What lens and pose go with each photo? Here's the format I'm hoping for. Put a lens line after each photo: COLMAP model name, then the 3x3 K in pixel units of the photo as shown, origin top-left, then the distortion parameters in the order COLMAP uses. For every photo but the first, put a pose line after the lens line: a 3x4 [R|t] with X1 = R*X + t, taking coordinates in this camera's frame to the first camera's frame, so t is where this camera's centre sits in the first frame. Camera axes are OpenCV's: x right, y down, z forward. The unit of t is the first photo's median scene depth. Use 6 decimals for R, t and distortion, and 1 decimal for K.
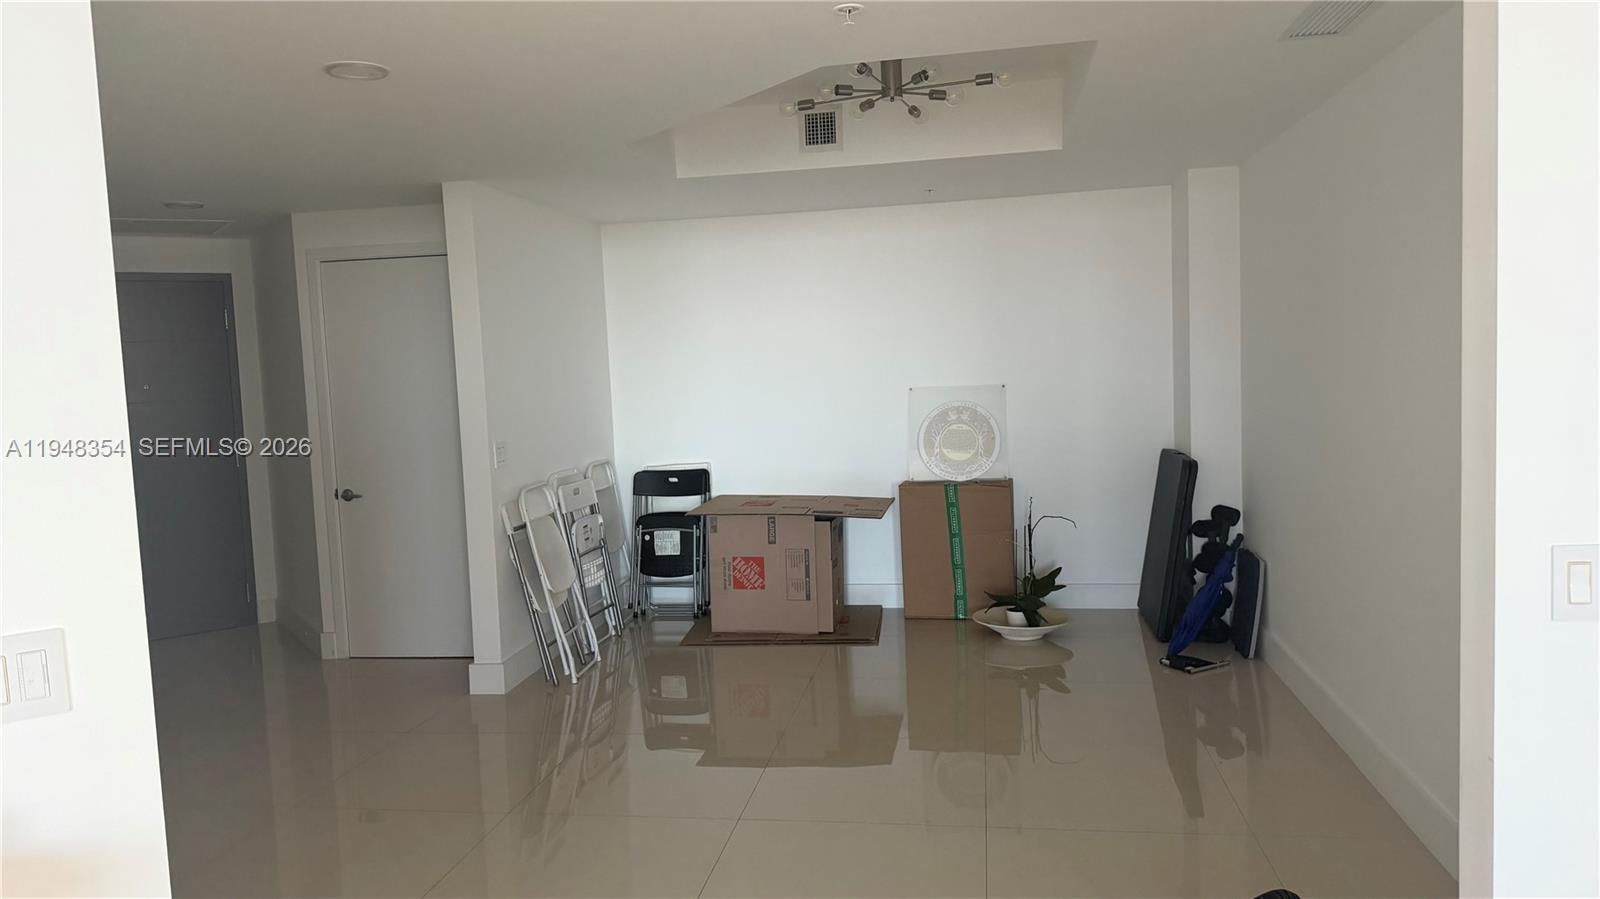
lens RADIAL K [[1114.5, 0, 801.8], [0, 1114.5, 449.7], [0, 0, 1]] dist [0.086453, -0.128447]
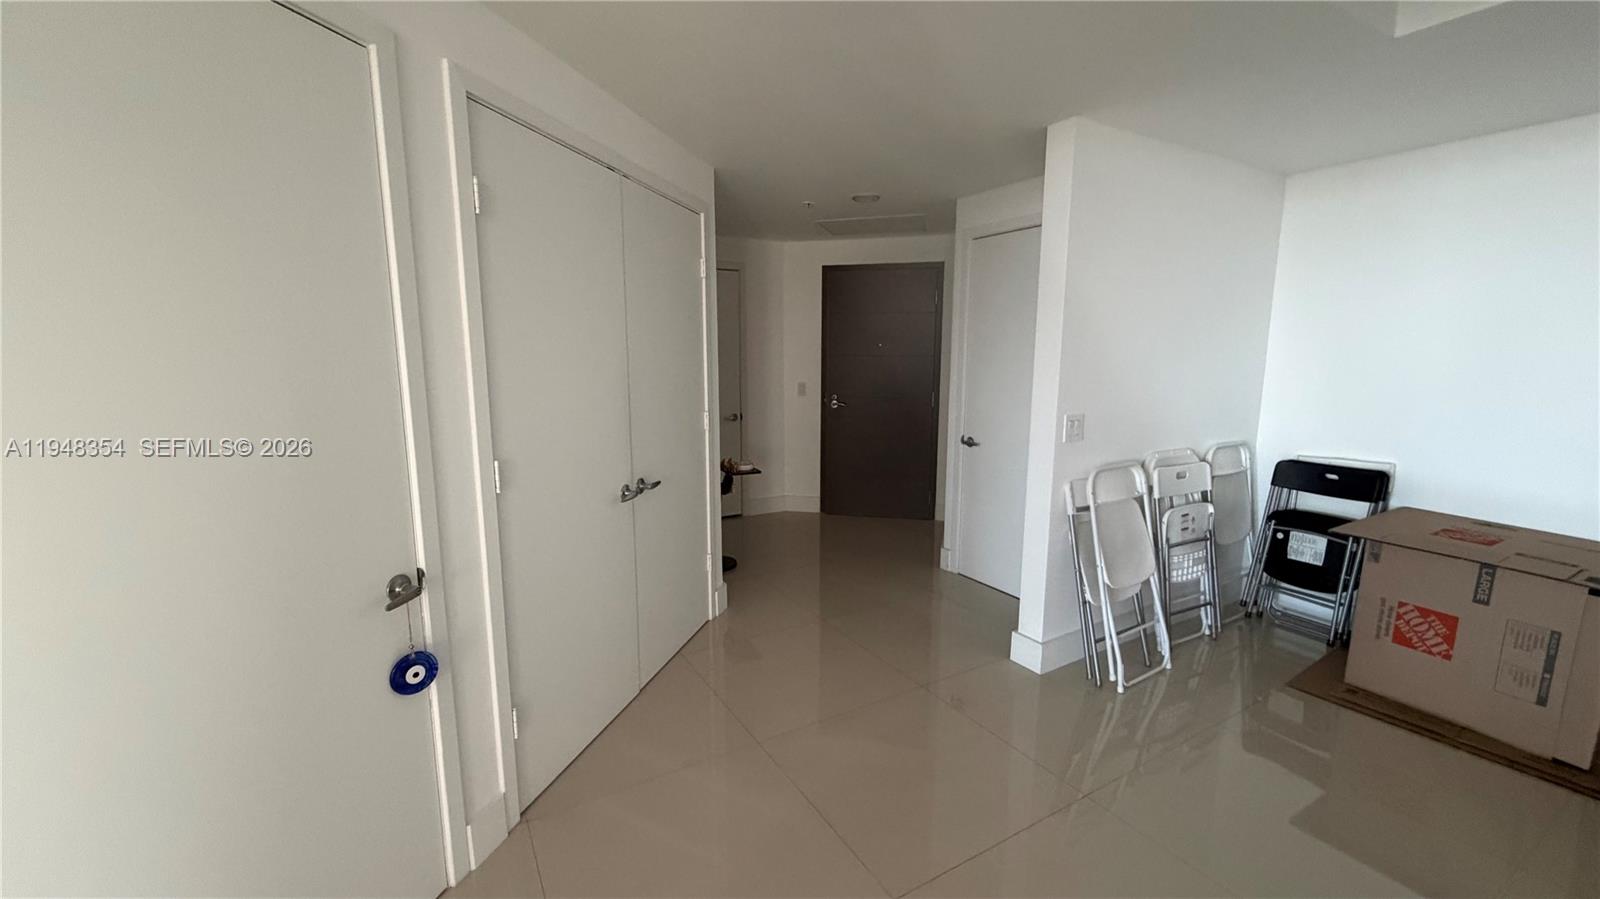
lens RADIAL K [[634.1, 0, 795.8], [0, 634.1, 455.0], [0, 0, 1]] dist [-0.002569, 0.000427]
pose [[0.629648, 0.163853, -0.759405, -0.011515], [-0.085187, 0.986173, 0.142151, -0.024650], [0.772196, -0.024813, 0.634900, 0.429518]]
